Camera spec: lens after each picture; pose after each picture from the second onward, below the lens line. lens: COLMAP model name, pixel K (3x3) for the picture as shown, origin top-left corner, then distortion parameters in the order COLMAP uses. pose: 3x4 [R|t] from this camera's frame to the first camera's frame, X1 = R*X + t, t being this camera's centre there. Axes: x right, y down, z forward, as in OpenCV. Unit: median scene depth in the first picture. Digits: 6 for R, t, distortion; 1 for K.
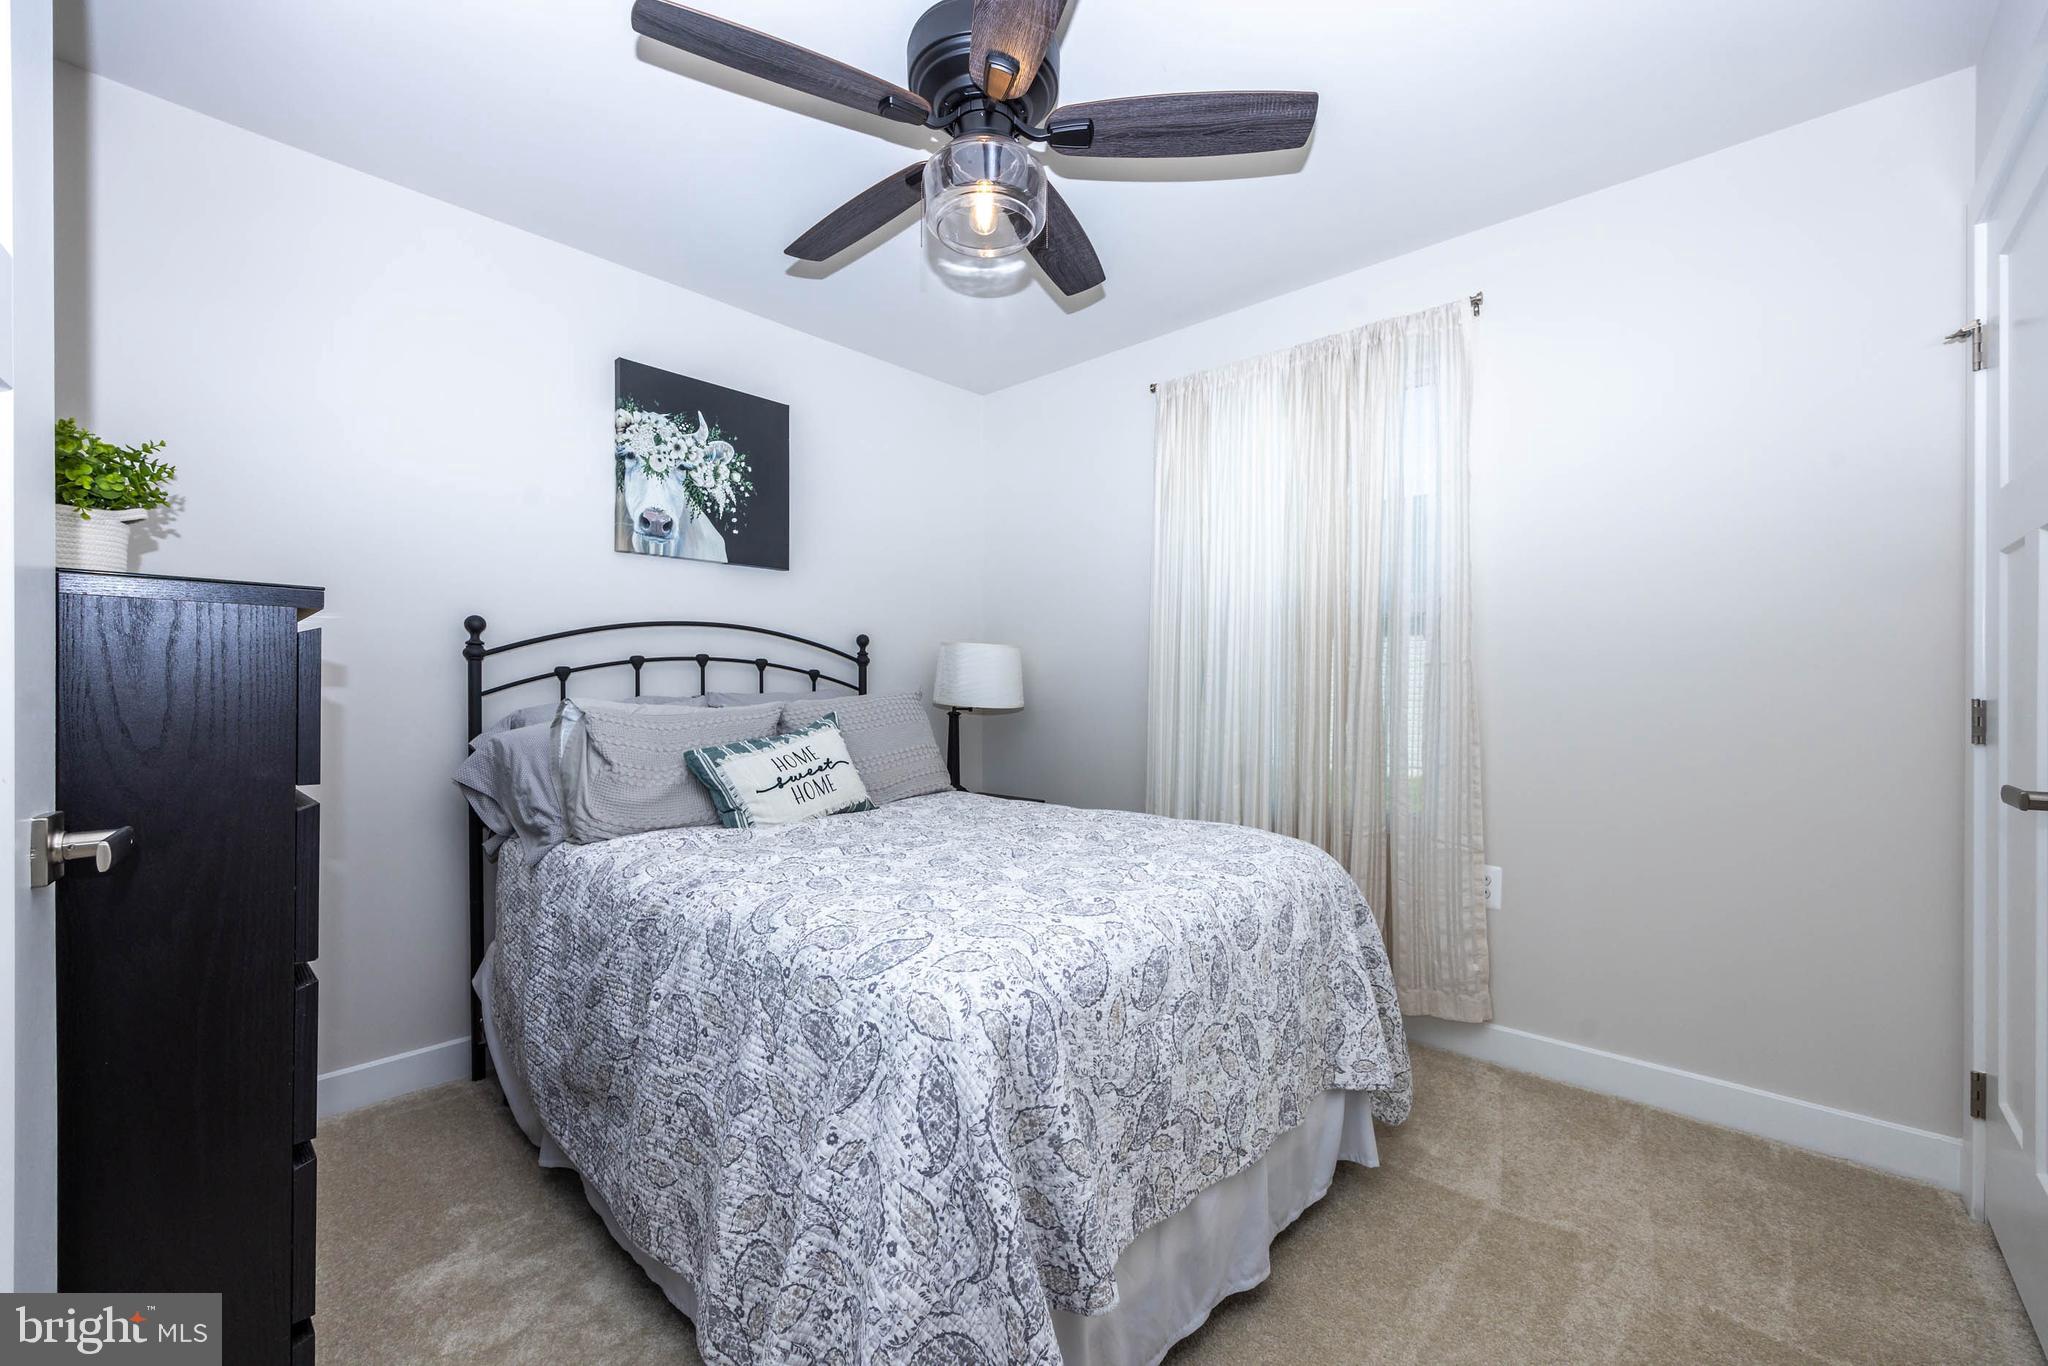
lens RADIAL K [[821.1, 0, 1008.4], [0, 821.1, 694.1], [0, 0, 1]] dist [0.002081, 0.000061]
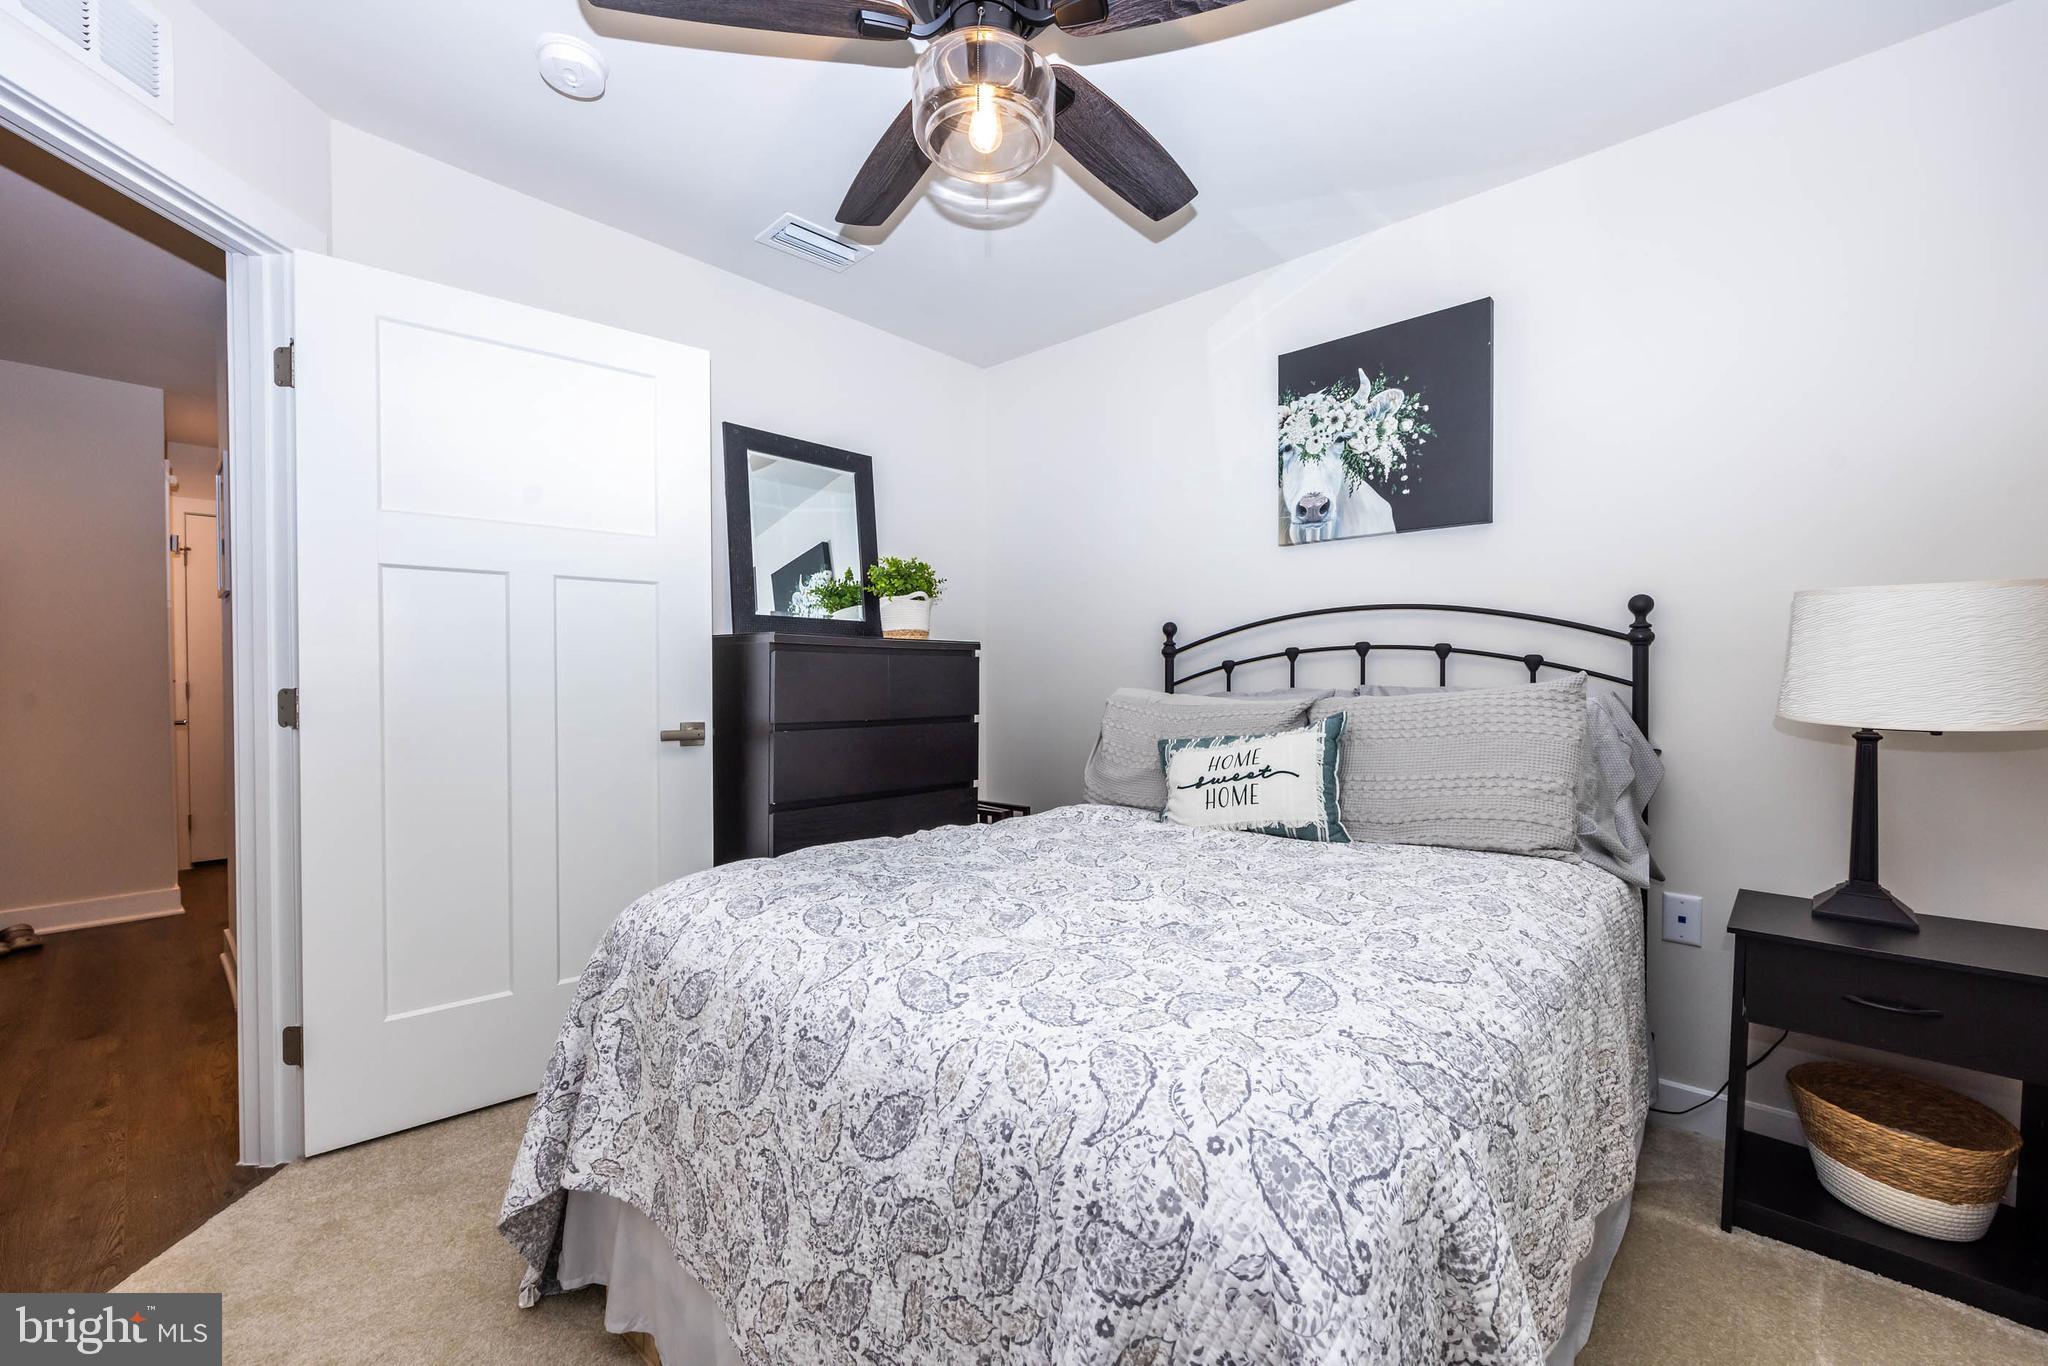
lens RADIAL K [[821.1, 0, 1016.5], [0, 821.1, 697.3], [0, 0, 1]] dist [0.002081, 0.000061]
pose [[0.006710, 0.028615, -0.999568, 0.521296], [-0.009265, 0.999549, 0.028552, -0.010942], [0.999935, 0.009070, 0.006972, 0.629647]]
